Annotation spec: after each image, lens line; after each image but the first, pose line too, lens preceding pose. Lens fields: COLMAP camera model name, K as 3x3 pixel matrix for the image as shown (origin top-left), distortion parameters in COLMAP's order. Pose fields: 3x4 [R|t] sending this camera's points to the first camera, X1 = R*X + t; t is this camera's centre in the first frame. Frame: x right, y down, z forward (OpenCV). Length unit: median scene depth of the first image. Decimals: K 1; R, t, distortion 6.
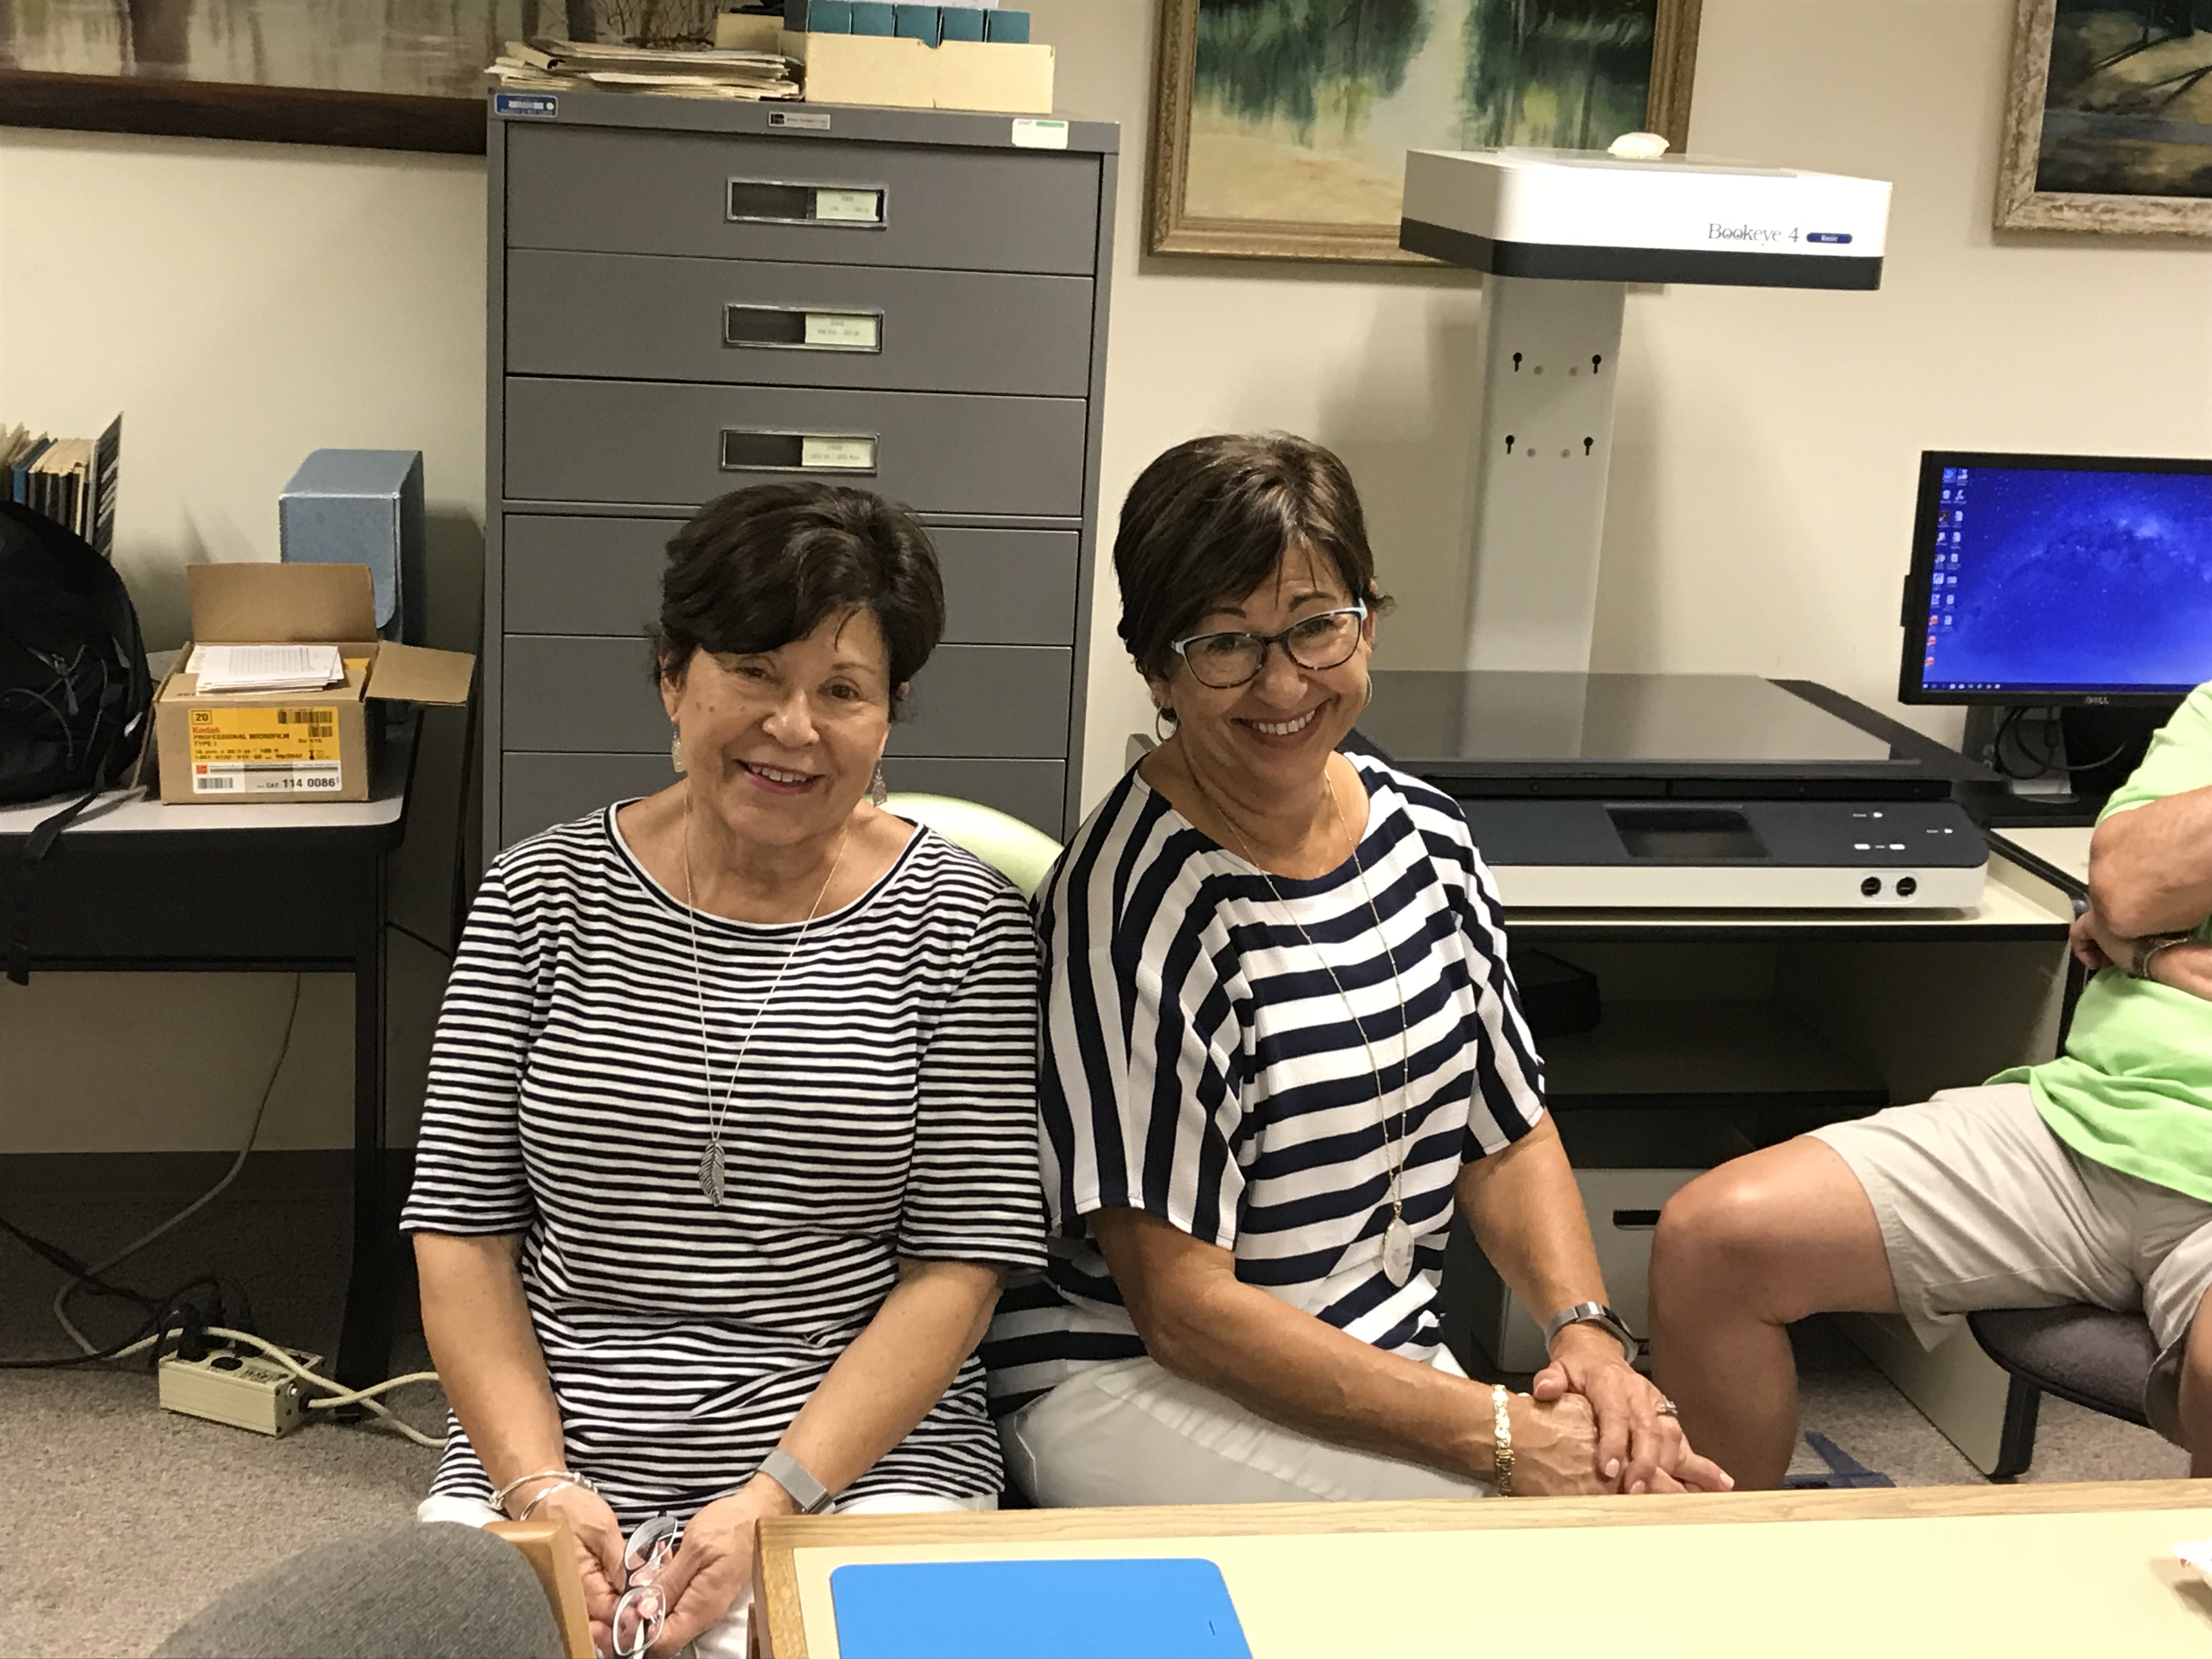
lens RADIAL K [[3293.9, 0, 1059.2], [0, 3293.9, 822.9], [0, 0, 1]] dist [0.067477, -0.322101]
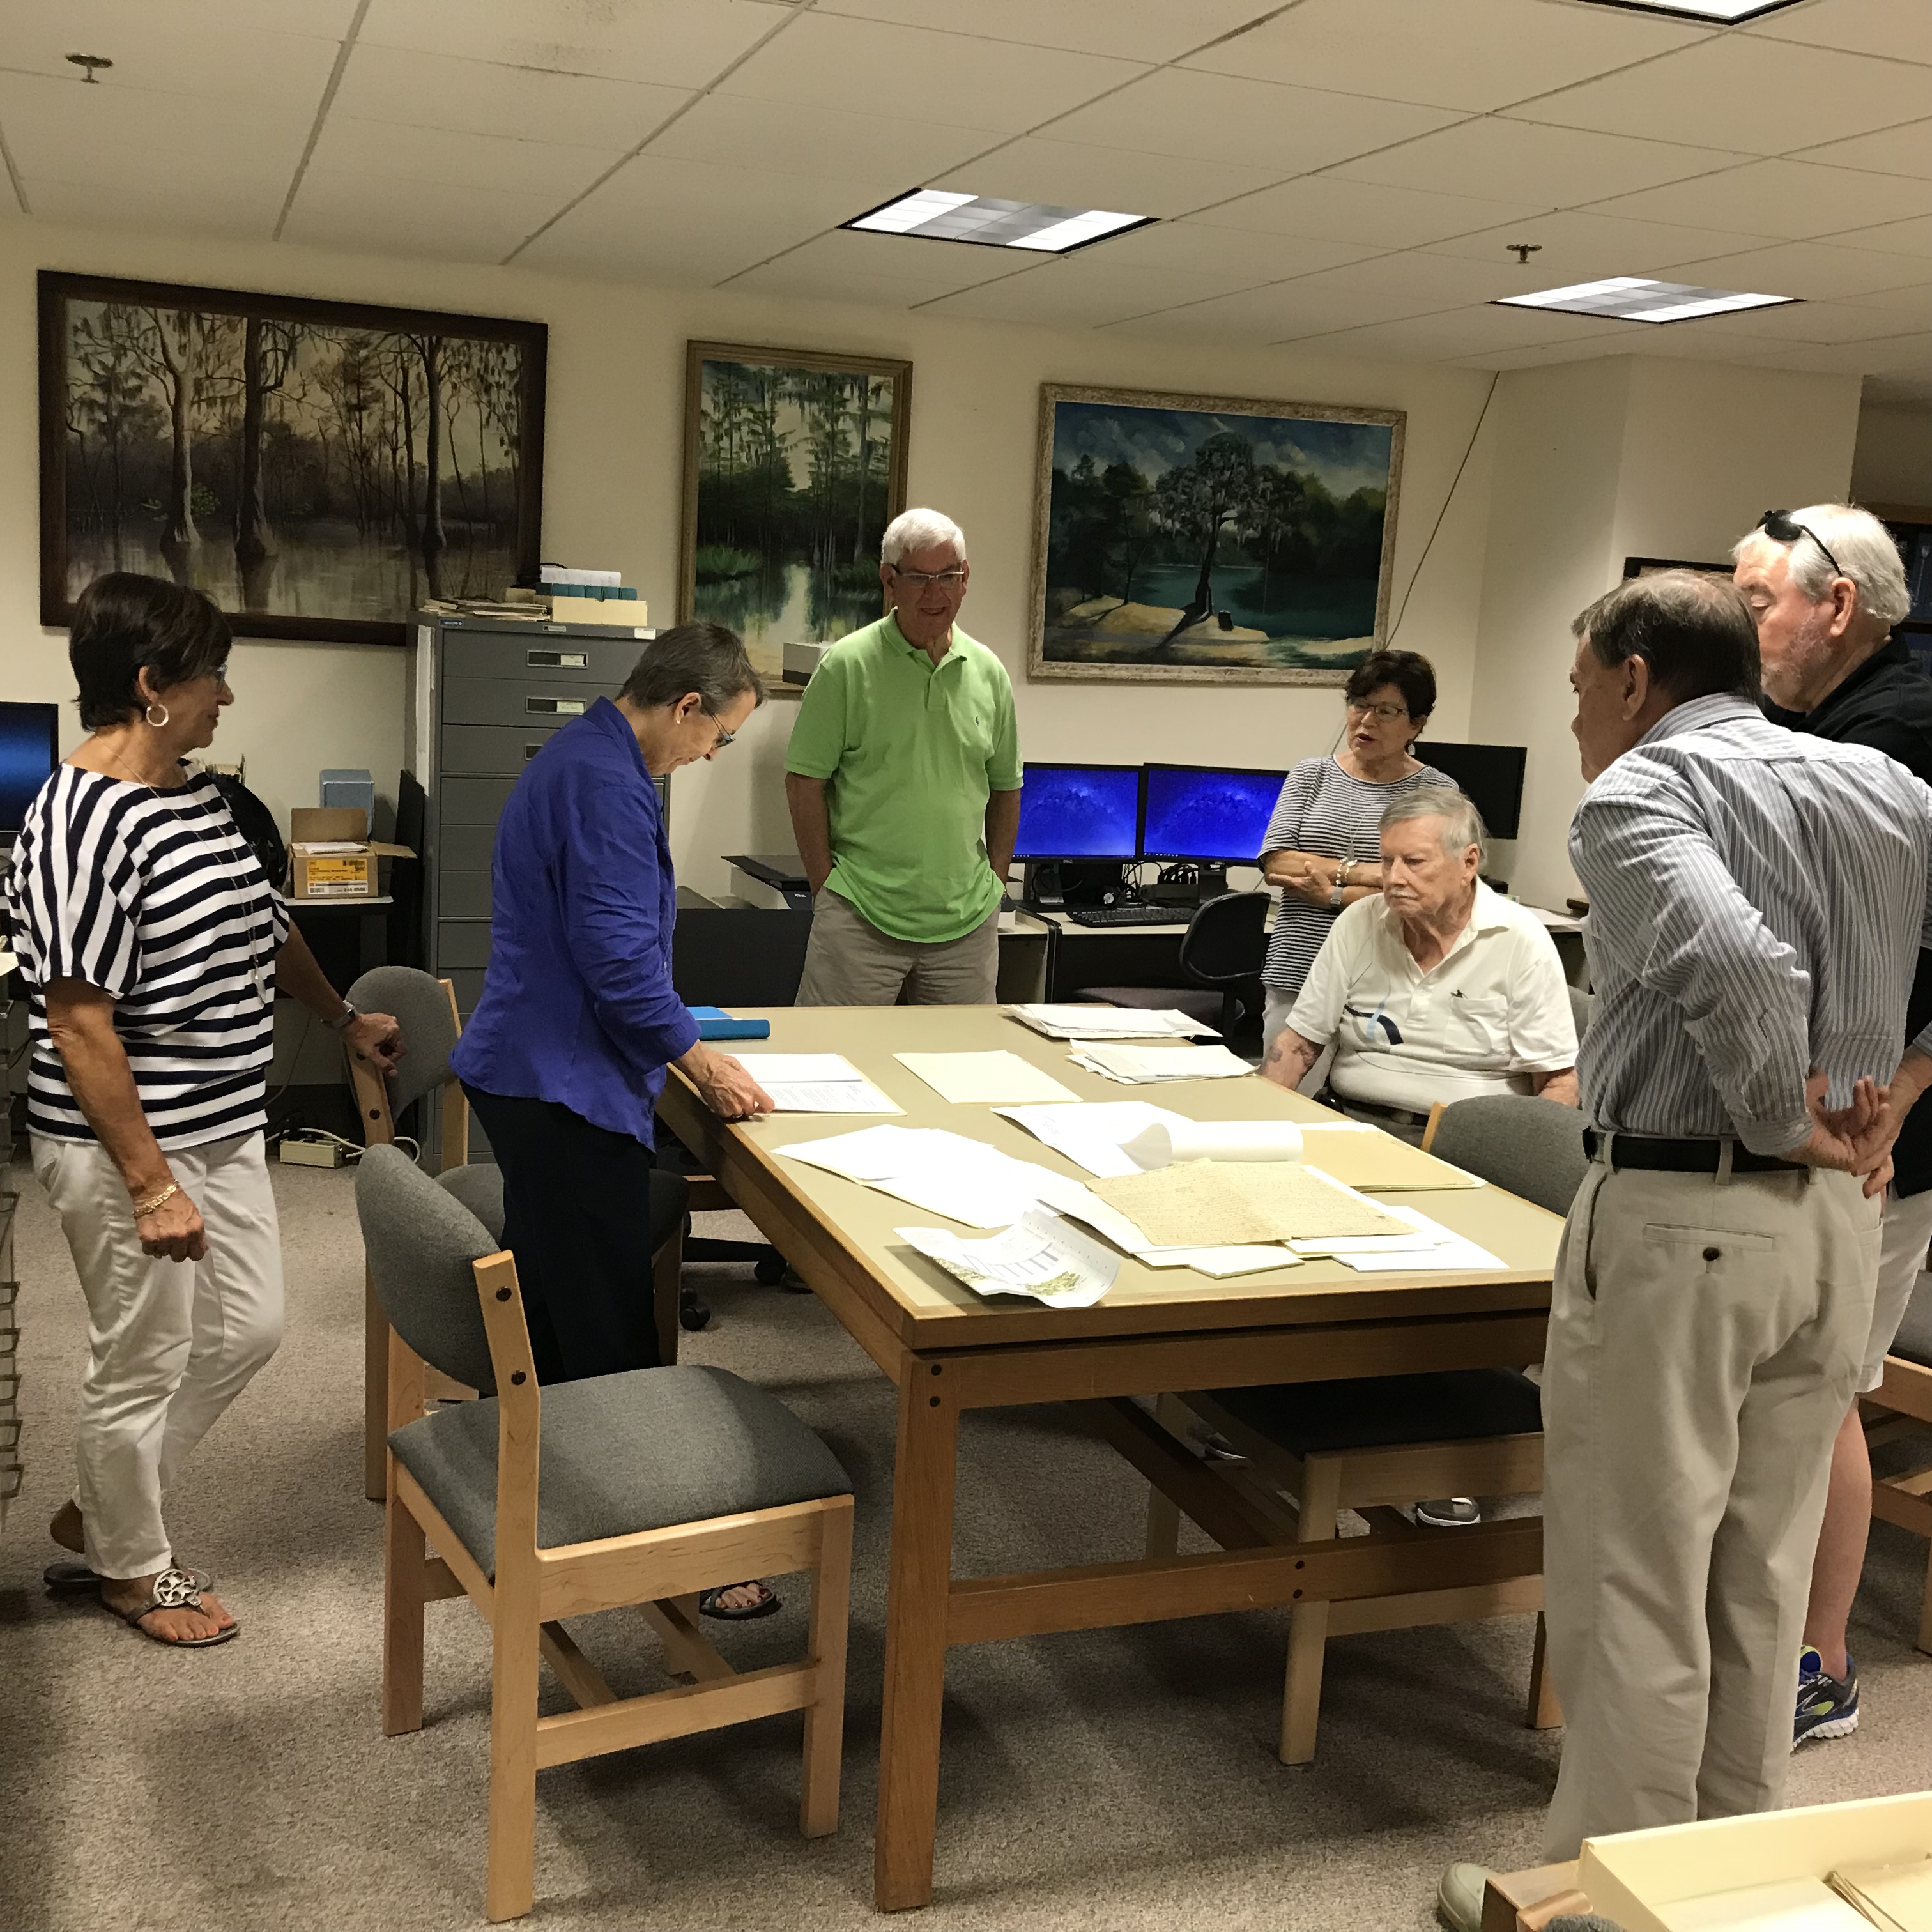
lens RADIAL K [[1805.7, 0, 965.7], [0, 1805.7, 893.9], [0, 0, 1]] dist [0.001858, -0.005566]
pose [[0.980029, -0.029338, 0.196678, -0.036809], [0.043015, 0.996916, -0.065631, 0.088914], [-0.194146, 0.072781, 0.978269, -0.380894]]
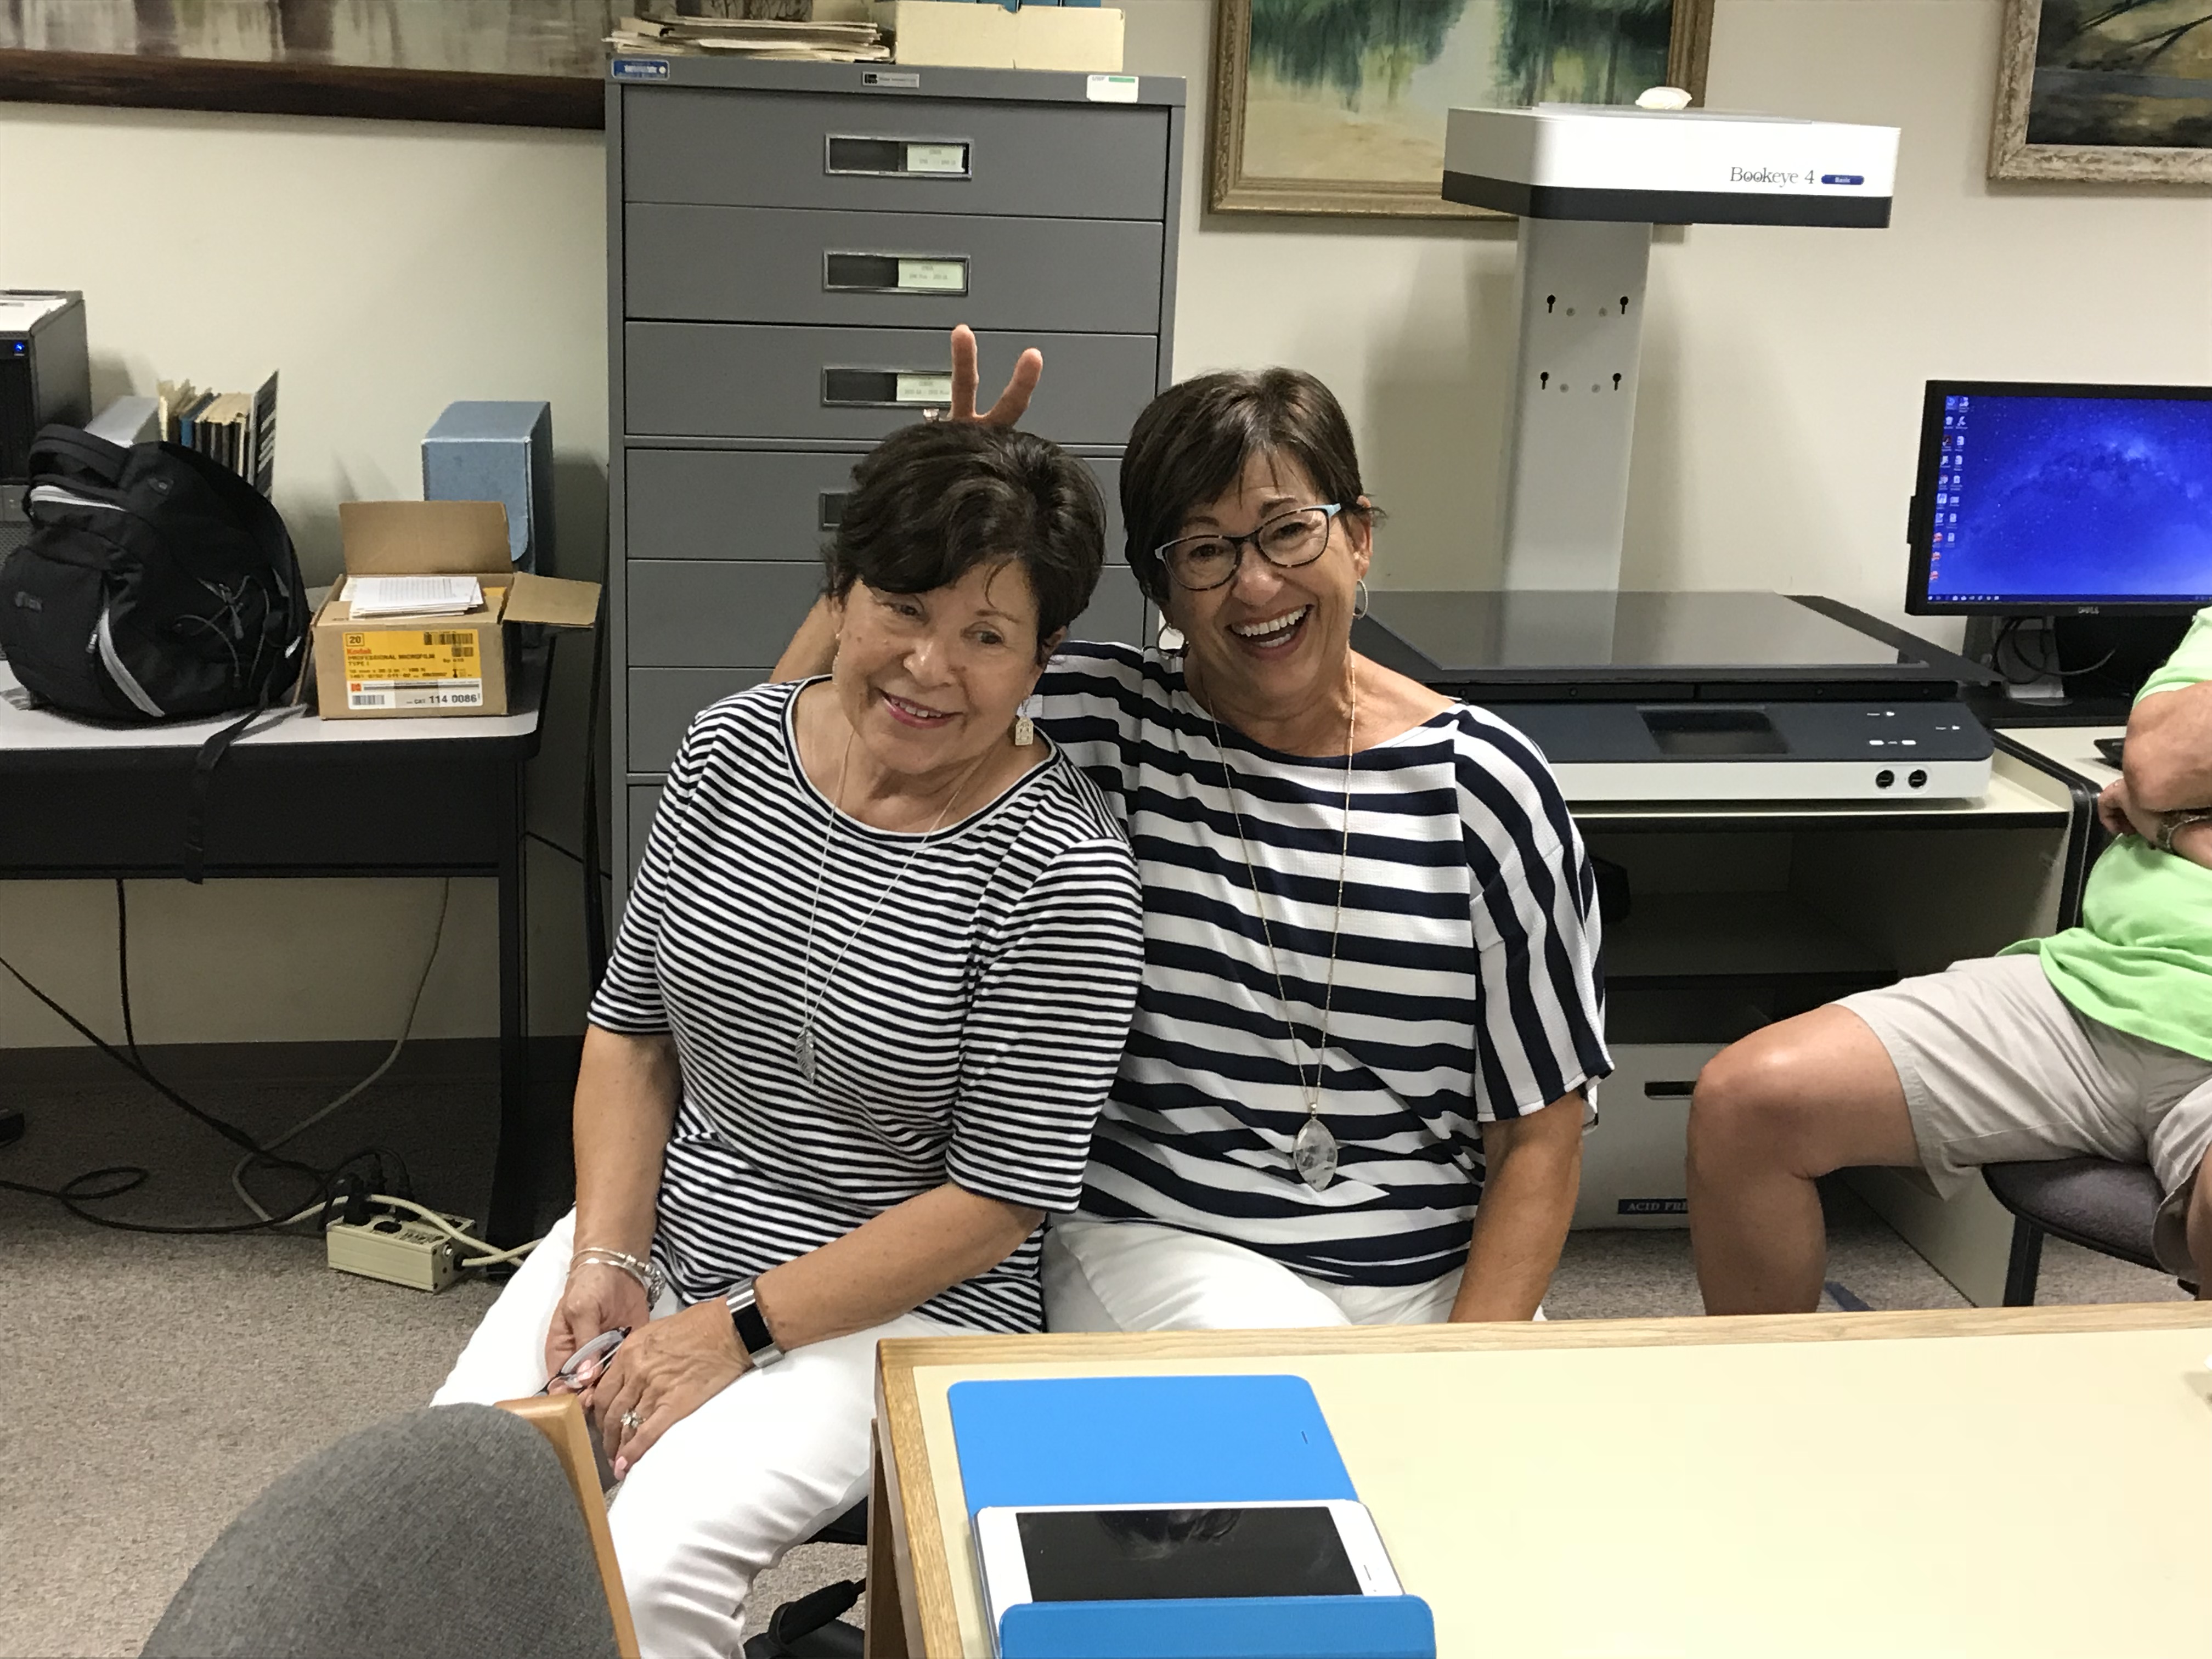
lens RADIAL K [[2962.0, 0, 1034.7], [0, 2962.0, 832.6], [0, 0, 1]] dist [0.073282, -0.338240]
pose [[0.999474, -0.010892, -0.030534, -0.003451], [0.011688, 0.999594, 0.025992, 0.007820], [0.030239, -0.026335, 0.999196, 0.015011]]
